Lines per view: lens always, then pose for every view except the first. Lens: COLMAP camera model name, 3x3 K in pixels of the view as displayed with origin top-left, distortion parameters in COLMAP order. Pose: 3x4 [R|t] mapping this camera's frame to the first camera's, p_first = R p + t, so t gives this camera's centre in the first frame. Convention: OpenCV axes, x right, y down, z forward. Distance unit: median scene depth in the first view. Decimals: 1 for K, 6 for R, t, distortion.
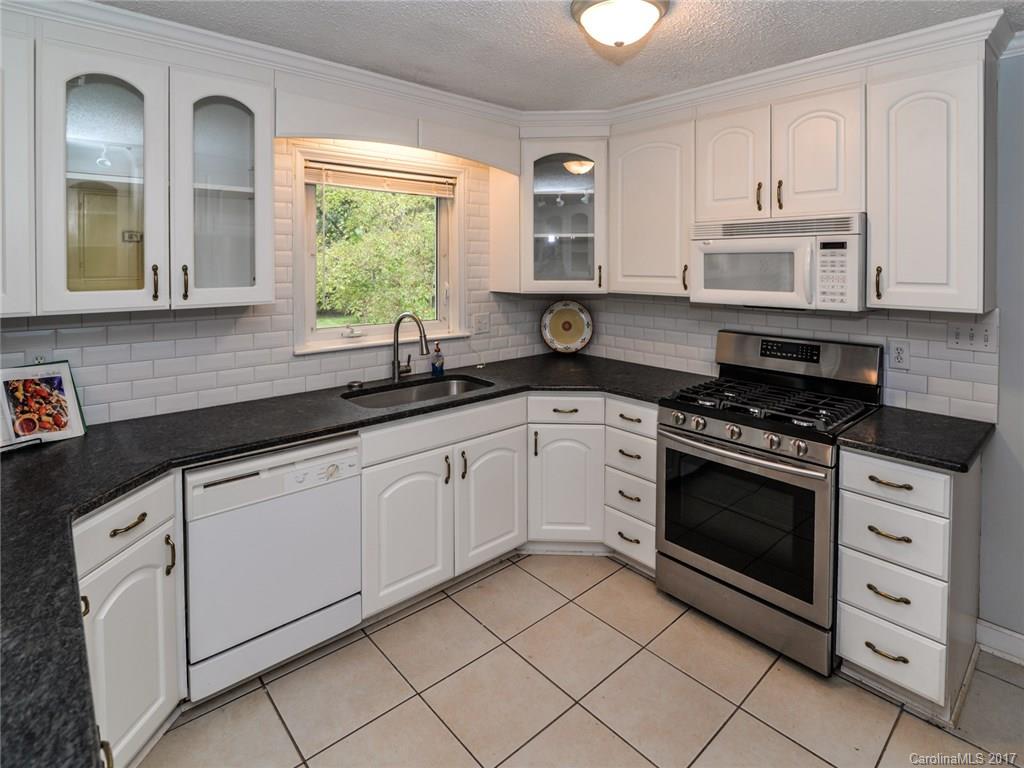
lens RADIAL K [[545.1, 0, 535.8], [0, 545.1, 263.3], [0, 0, 1]] dist [-0.001414, -0.000809]
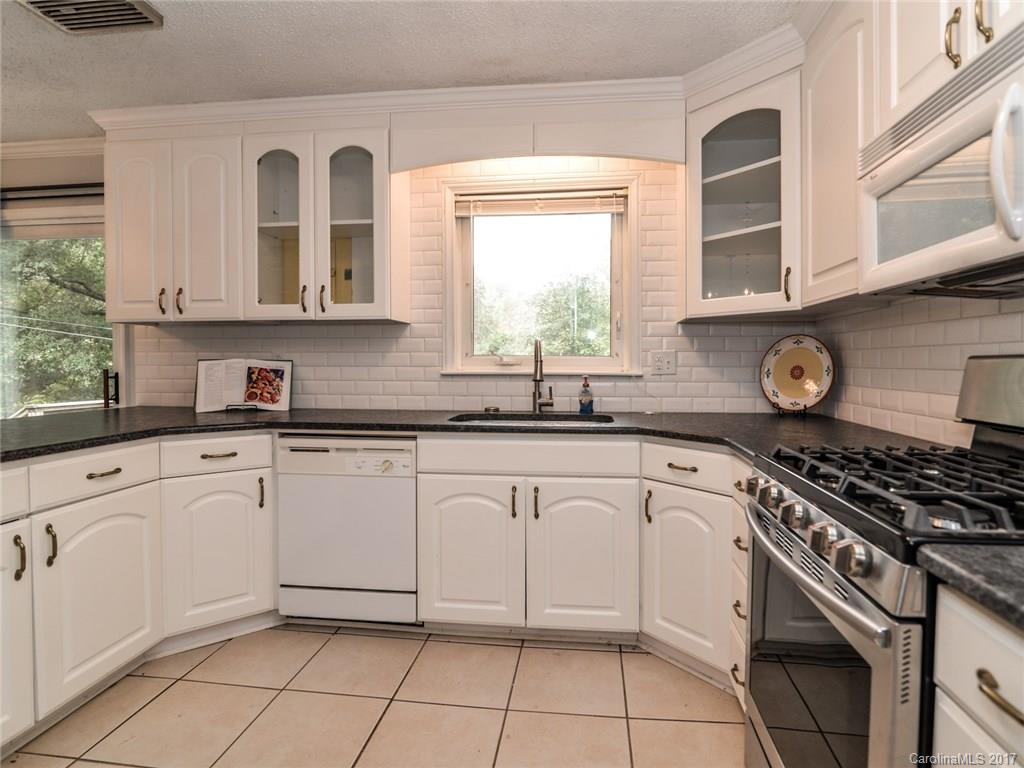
lens RADIAL K [[552.6, 0, 532.2], [0, 552.6, 368.5], [0, 0, 1]] dist [-0.002263, -0.000199]
pose [[0.648862, 0.004226, -0.760895, 0.516970], [-0.000436, 0.999986, 0.005182, 0.150027], [0.760906, -0.003030, 0.648855, 0.419137]]
